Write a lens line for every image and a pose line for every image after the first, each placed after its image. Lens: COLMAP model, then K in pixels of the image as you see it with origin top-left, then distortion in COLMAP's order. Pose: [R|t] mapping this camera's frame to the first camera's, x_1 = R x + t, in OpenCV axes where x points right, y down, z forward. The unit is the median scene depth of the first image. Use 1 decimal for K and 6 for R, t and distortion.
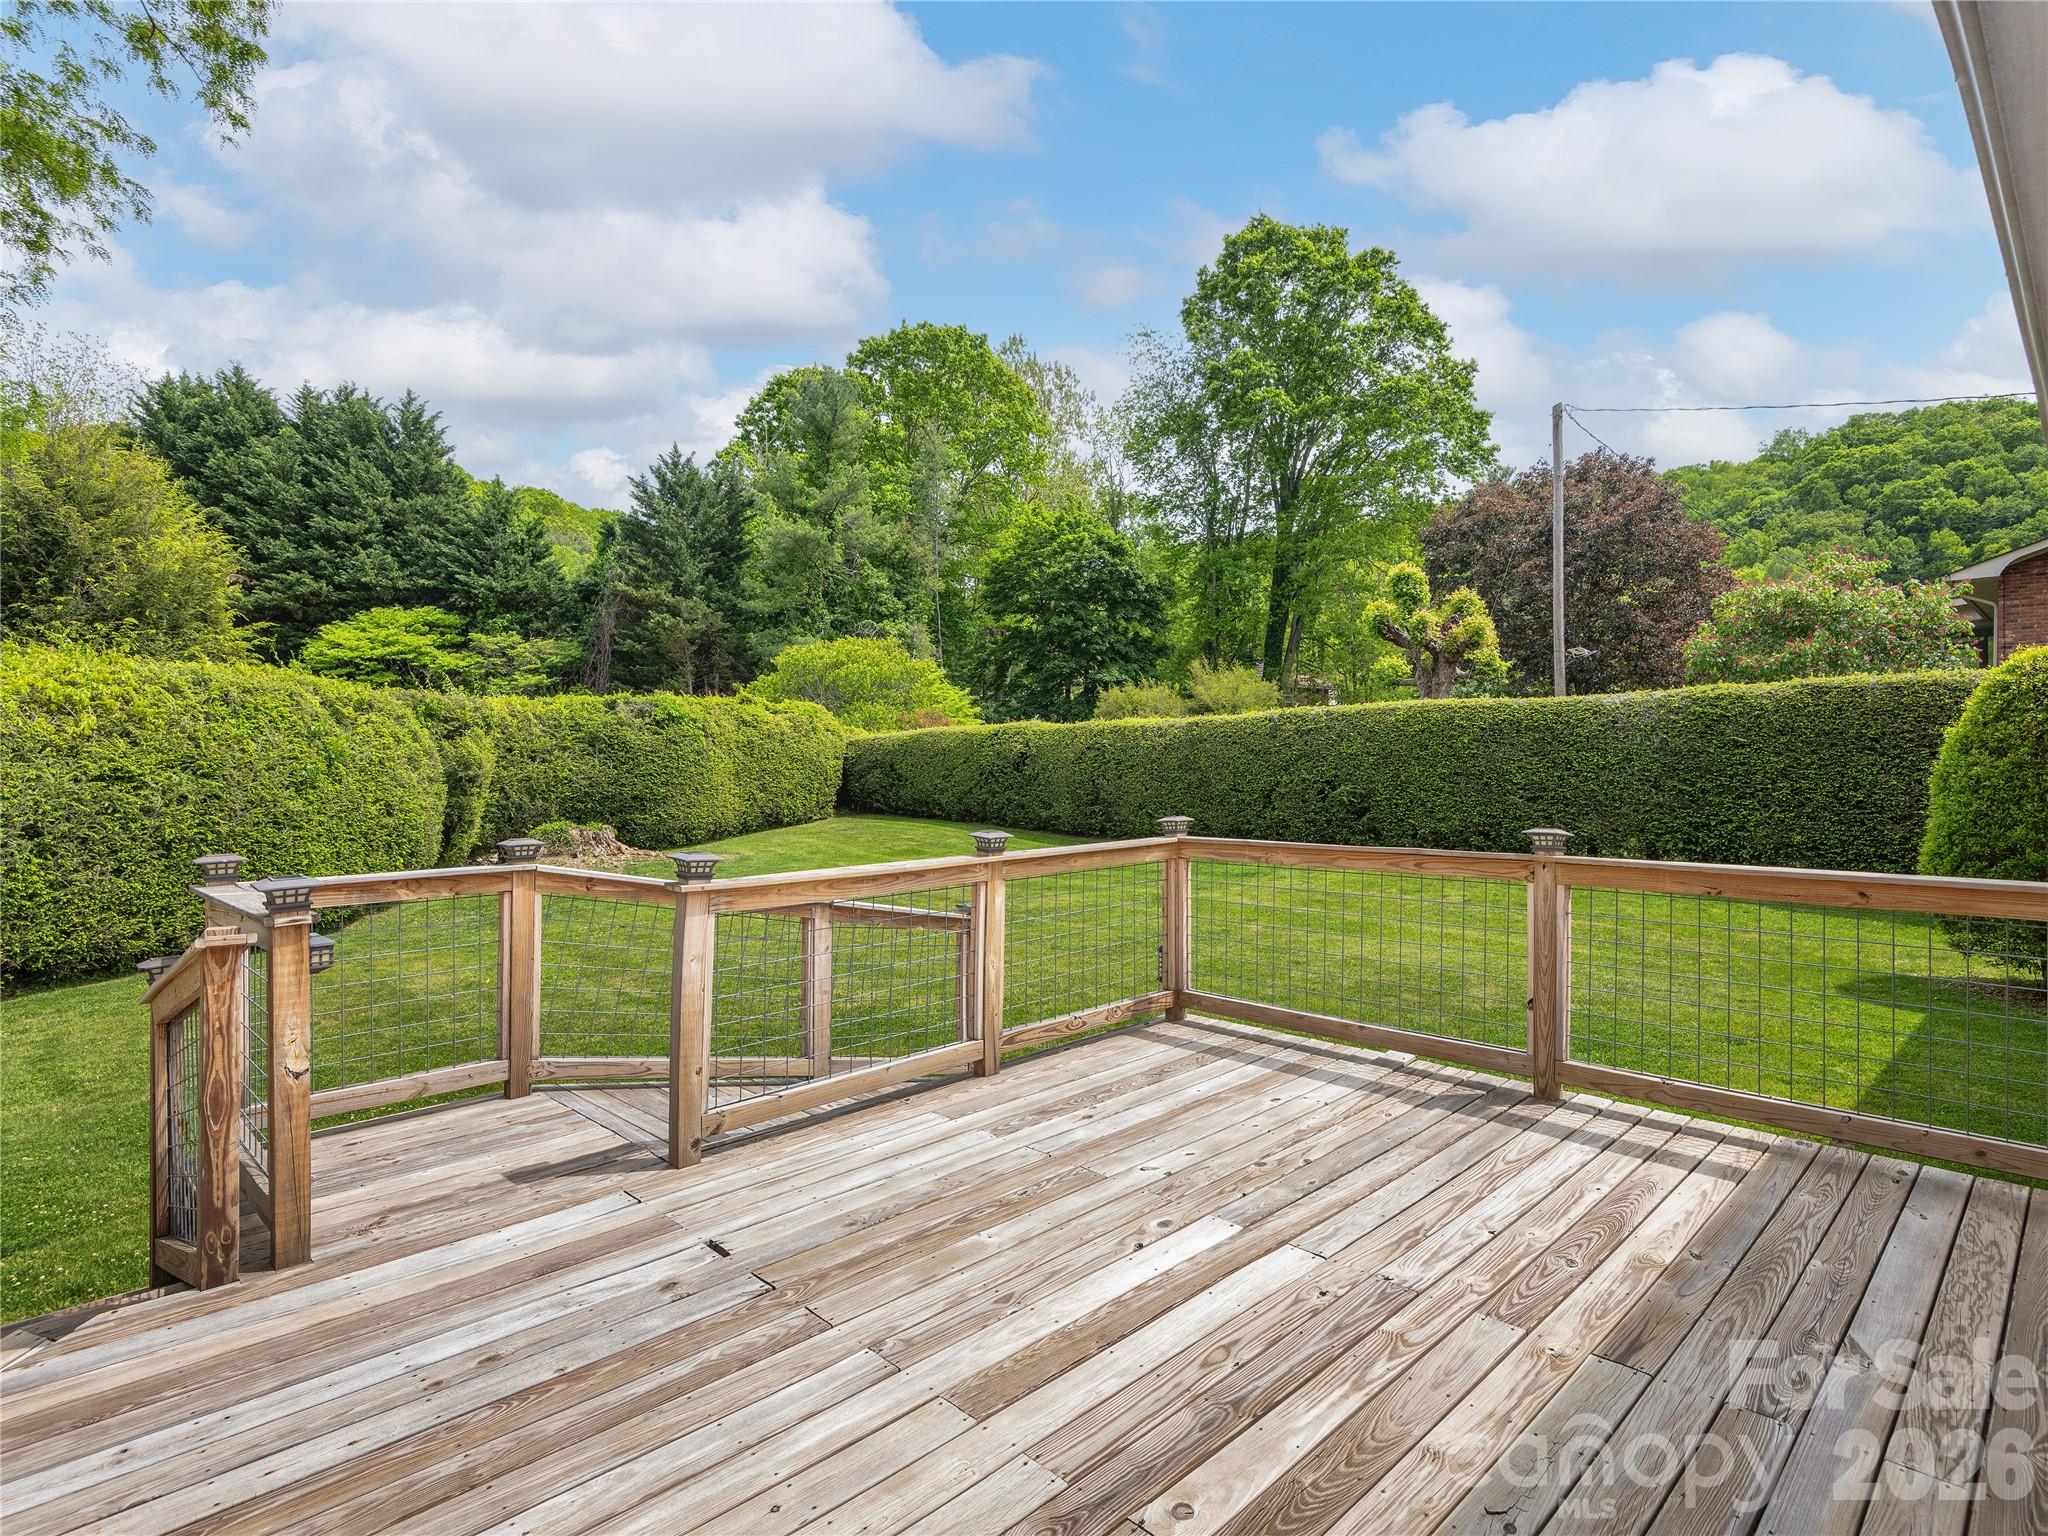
lens RADIAL K [[1079.3, 0, 1035.3], [0, 1079.3, 764.3], [0, 0, 1]] dist [0.015453, -0.007778]
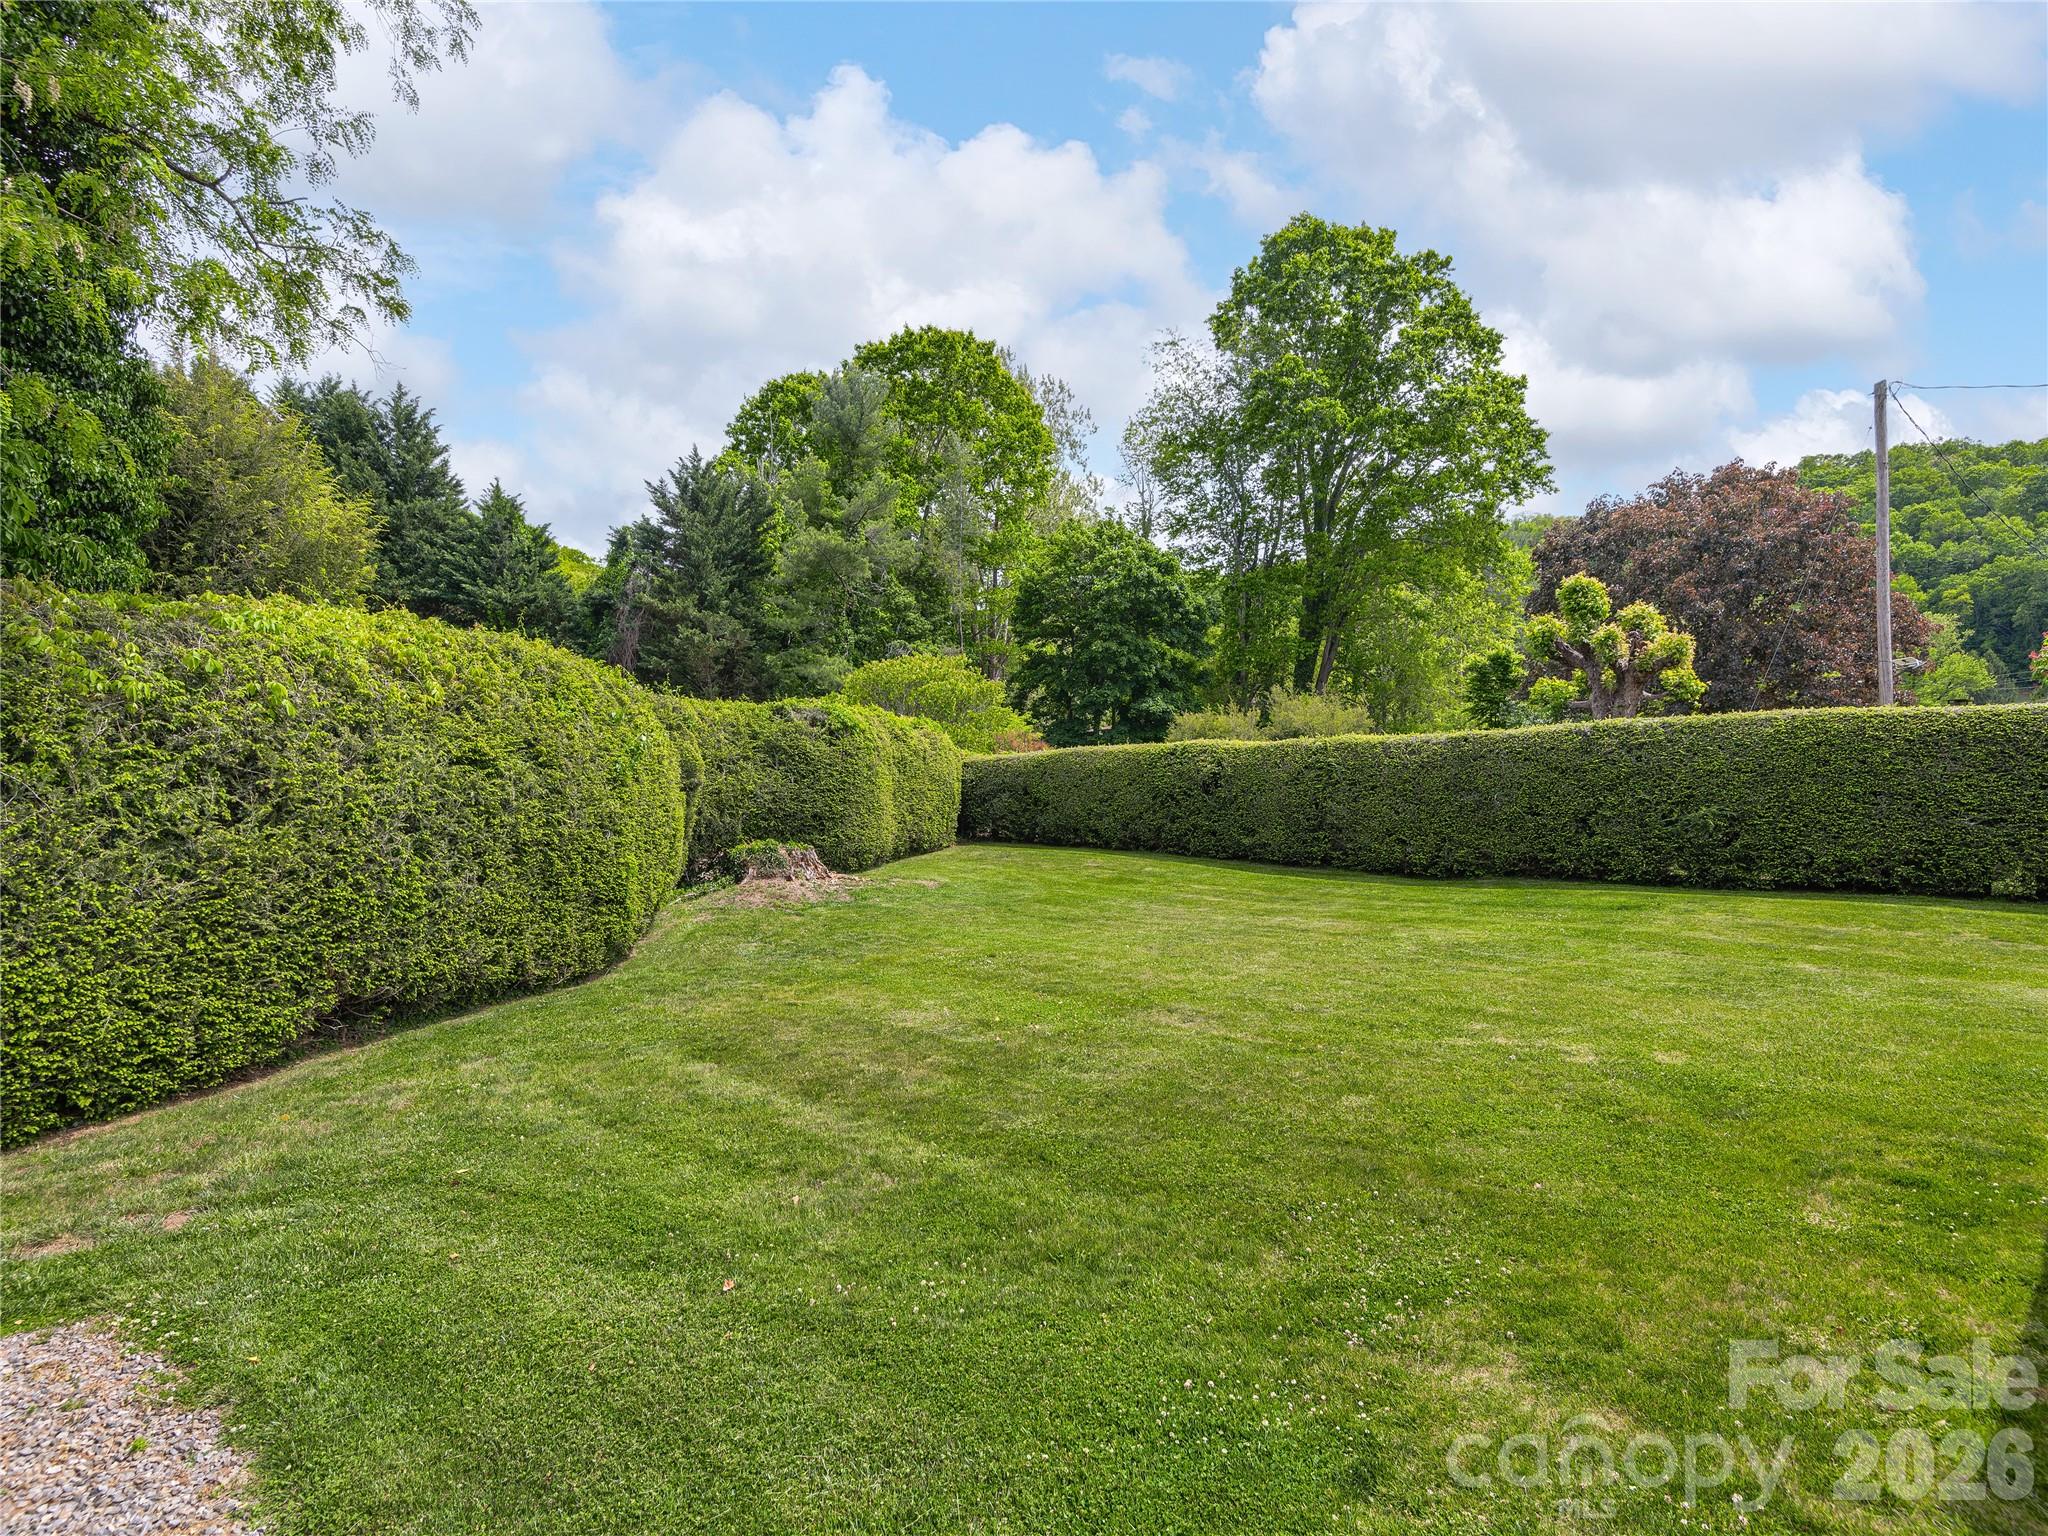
lens RADIAL K [[1079.3, 0, 906.5], [0, 1079.3, 837.9], [0, 0, 1]] dist [0.015453, -0.007778]
pose [[0.999792, 0.011183, 0.017031, -0.165472], [-0.011619, 0.999601, 0.025737, 0.013538], [-0.016737, -0.025930, 0.999524, 0.063034]]
